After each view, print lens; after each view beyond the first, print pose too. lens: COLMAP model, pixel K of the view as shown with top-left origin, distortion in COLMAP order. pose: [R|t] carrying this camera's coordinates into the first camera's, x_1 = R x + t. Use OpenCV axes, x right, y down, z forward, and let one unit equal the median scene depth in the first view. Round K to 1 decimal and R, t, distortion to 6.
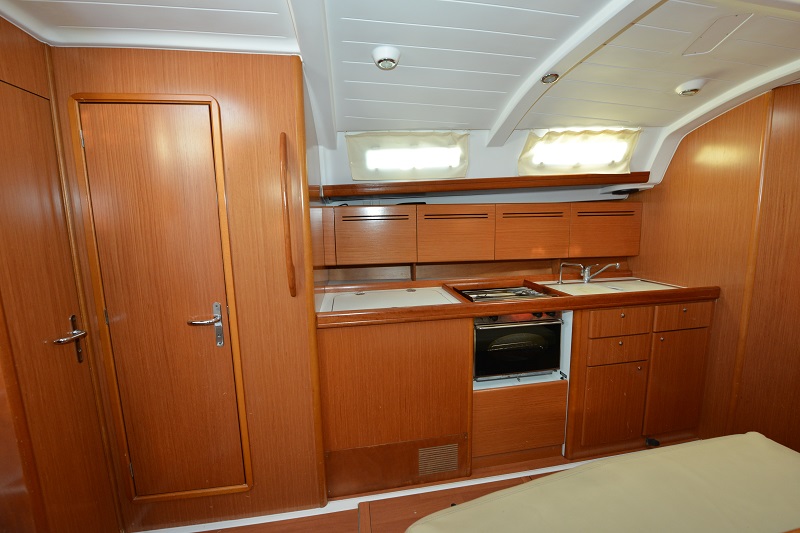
lens RADIAL K [[330.8, 0, 400.0], [0, 330.8, 266.5], [0, 0, 1]] dist [-0.000117, -0.000018]
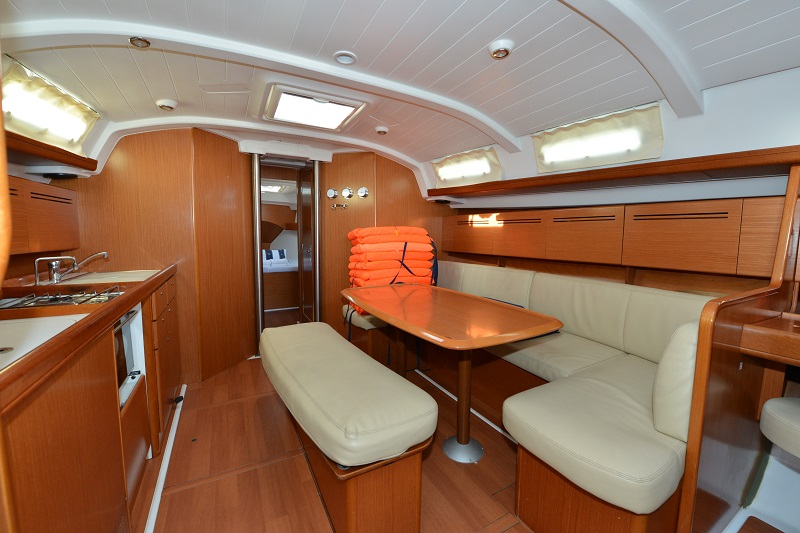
lens RADIAL K [[330.8, 0, 400.0], [0, 330.8, 266.5], [0, 0, 1]] dist [-0.000117, -0.000018]
pose [[-0.305997, -0.077997, 0.948832, -0.527864], [0.130749, 0.983752, 0.123034, 0.027255], [-0.943011, 0.161707, -0.290827, 0.504404]]
